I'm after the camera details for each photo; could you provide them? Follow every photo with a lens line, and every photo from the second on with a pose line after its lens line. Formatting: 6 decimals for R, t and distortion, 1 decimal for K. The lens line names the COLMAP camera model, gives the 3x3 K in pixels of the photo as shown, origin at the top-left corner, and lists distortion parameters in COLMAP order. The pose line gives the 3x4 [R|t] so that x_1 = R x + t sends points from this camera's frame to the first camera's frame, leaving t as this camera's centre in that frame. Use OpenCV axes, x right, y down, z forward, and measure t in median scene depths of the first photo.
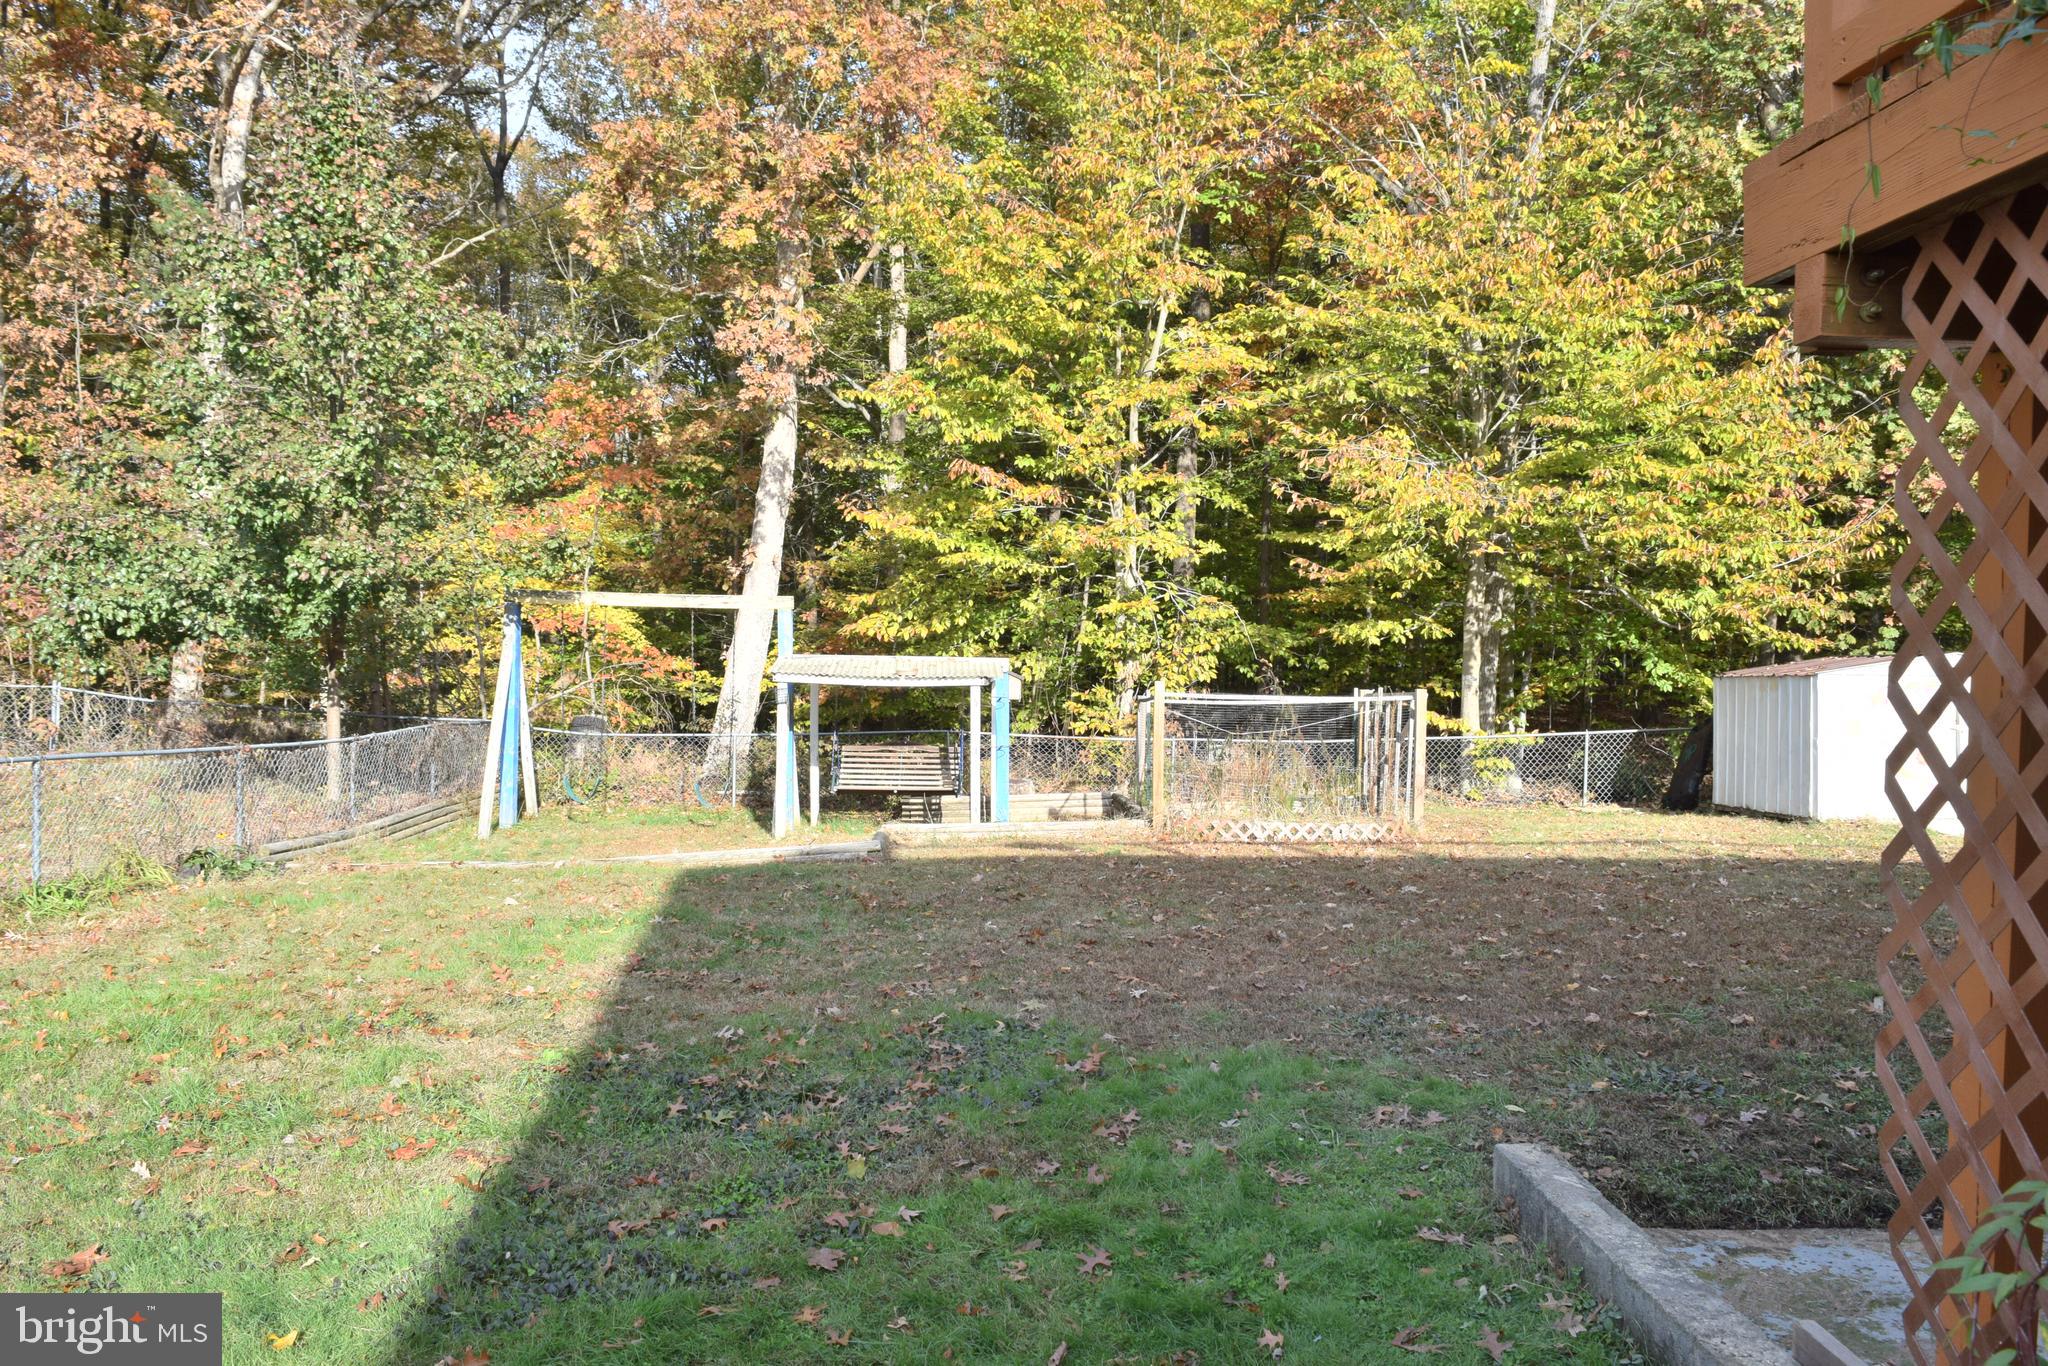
lens RADIAL K [[1581.1, 0, 1024.0], [0, 1581.1, 683.0], [0, 0, 1]] dist [-0.000096, -0.001257]
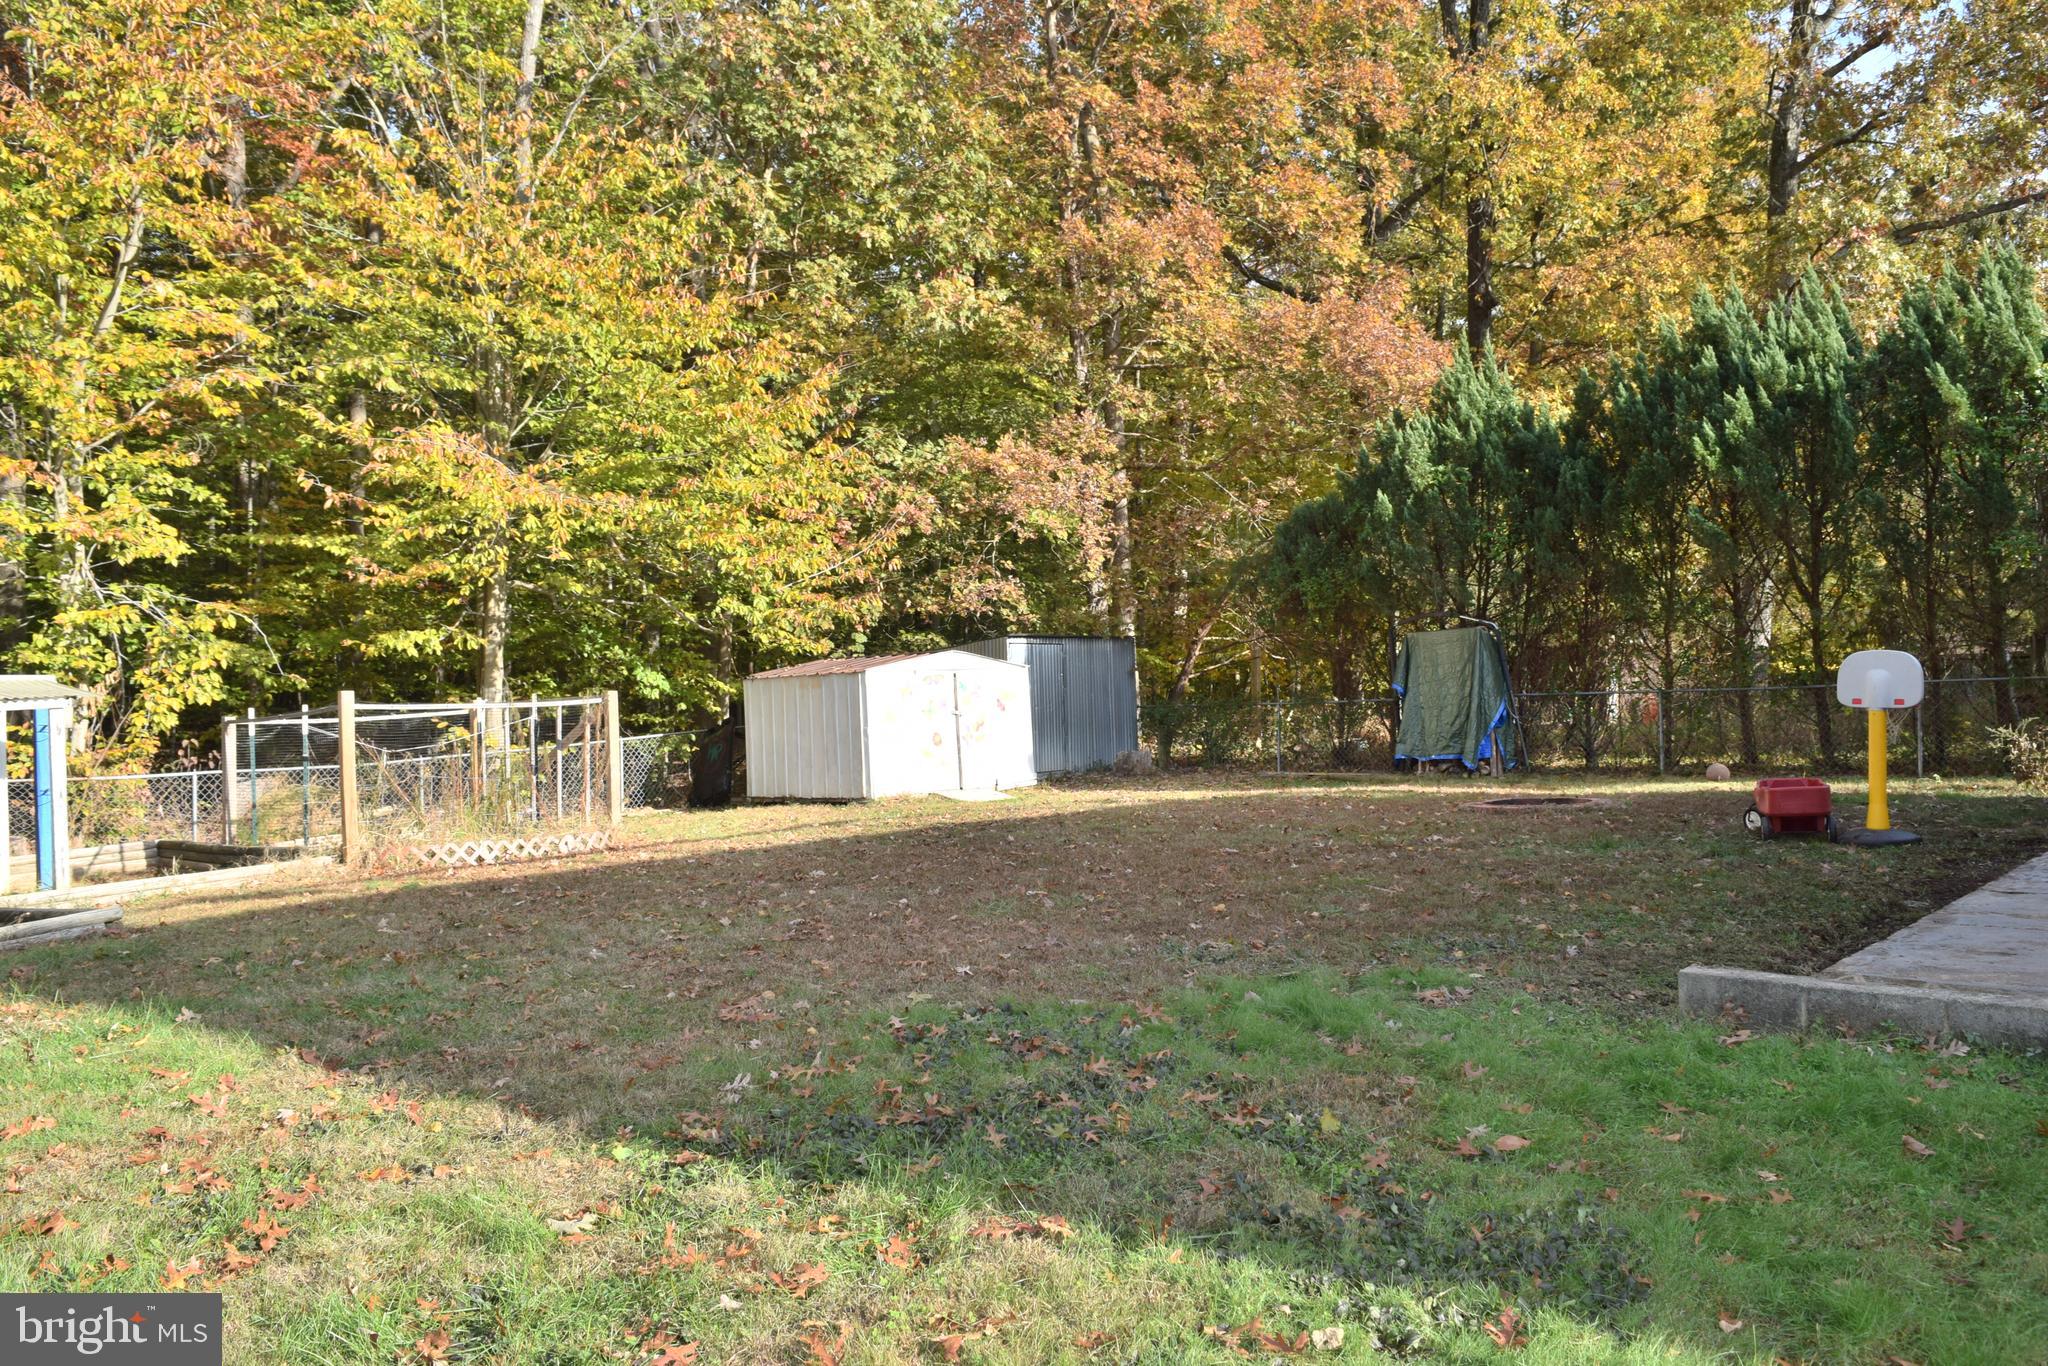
lens RADIAL K [[1581.1, 0, 1024.0], [0, 1581.1, 683.0], [0, 0, 1]] dist [-0.000096, -0.001257]
pose [[0.701533, -0.028273, 0.712076, -0.196749], [0.042687, 0.999086, -0.002387, 0.009213], [-0.711357, 0.032071, 0.702099, 0.106369]]
